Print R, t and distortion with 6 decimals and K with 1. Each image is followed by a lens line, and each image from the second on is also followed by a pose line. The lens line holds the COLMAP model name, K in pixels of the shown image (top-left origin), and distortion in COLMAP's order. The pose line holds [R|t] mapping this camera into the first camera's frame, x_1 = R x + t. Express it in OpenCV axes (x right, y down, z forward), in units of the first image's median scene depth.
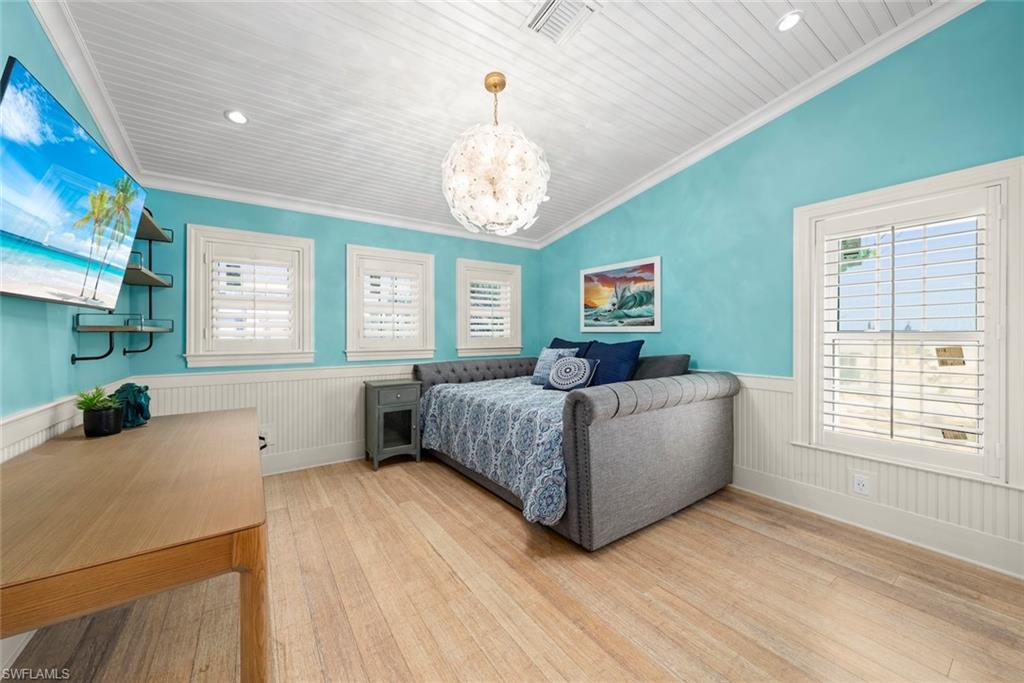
lens RADIAL K [[372.8, 0, 512.0], [0, 372.8, 341.5], [0, 0, 1]] dist [-0.002146, -0.000005]
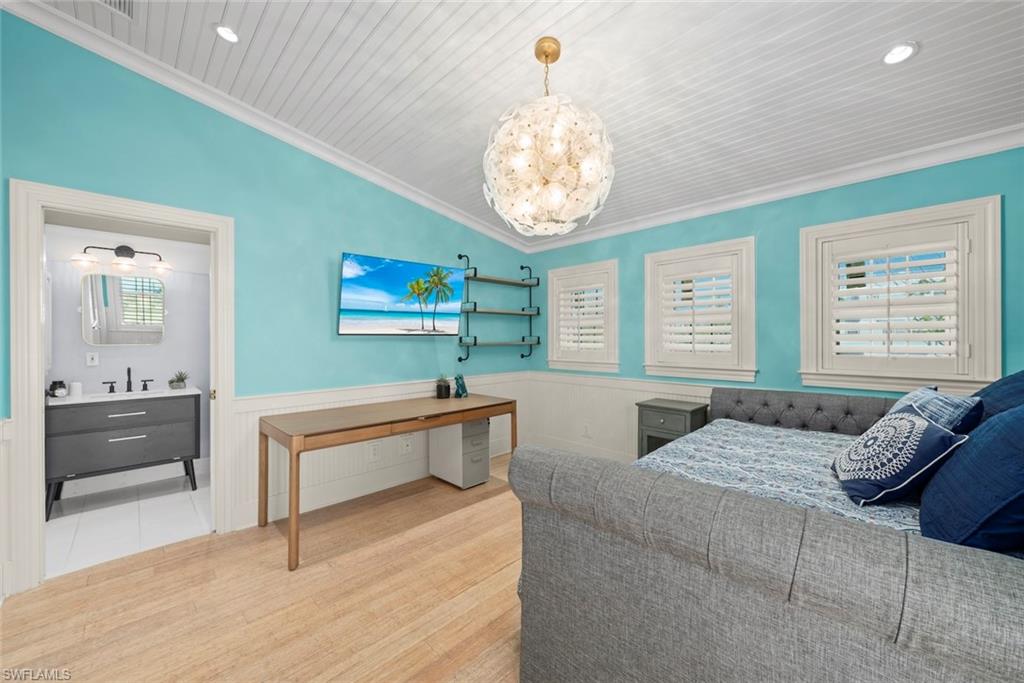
lens RADIAL K [[389.4, 0, 512.0], [0, 389.4, 341.5], [0, 0, 1]] dist [-0.000858, -0.000061]
pose [[0.176693, 0.002053, -0.984264, 0.515285], [-0.020921, 0.999780, -0.001670, -0.026315], [0.984044, 0.020887, 0.176697, 0.503365]]
